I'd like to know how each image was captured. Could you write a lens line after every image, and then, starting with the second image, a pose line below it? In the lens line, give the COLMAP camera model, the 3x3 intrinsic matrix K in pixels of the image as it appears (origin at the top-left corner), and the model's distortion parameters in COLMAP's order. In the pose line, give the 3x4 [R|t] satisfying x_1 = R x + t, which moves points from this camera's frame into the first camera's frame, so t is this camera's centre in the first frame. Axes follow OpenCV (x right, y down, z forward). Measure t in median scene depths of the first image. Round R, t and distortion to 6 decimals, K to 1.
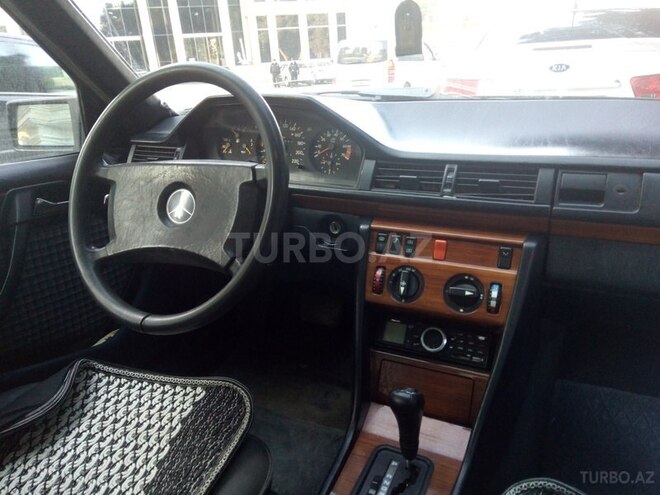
lens RADIAL K [[495.9, 0, 338.7], [0, 495.9, 254.9], [0, 0, 1]] dist [0.060283, -0.038167]
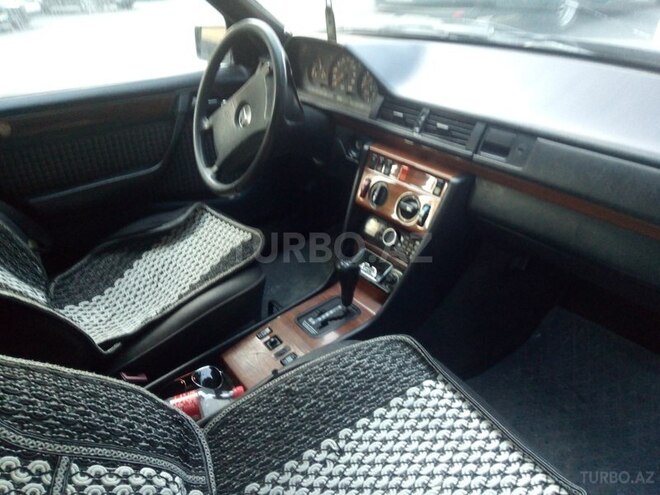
lens RADIAL K [[495.9, 0, 338.7], [0, 495.9, 254.9], [0, 0, 1]] dist [0.060283, -0.038167]
pose [[0.886671, 0.233477, -0.399128, 0.645114], [-0.143339, 0.959427, 0.242803, -0.101504], [0.439623, -0.158076, 0.884163, -0.309706]]
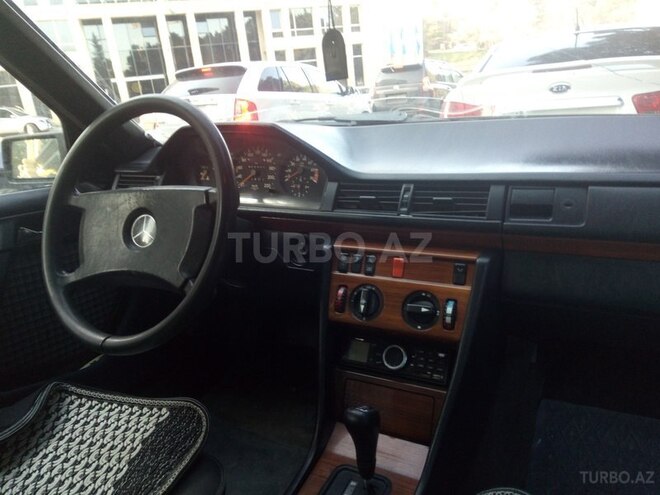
lens RADIAL K [[495.9, 0, 338.7], [0, 495.9, 254.9], [0, 0, 1]] dist [0.060283, -0.038167]
pose [[0.998746, -0.022257, -0.044851, 0.129568], [0.019891, 0.998421, -0.052527, 0.014758], [0.045950, 0.051569, 0.997612, -0.016439]]
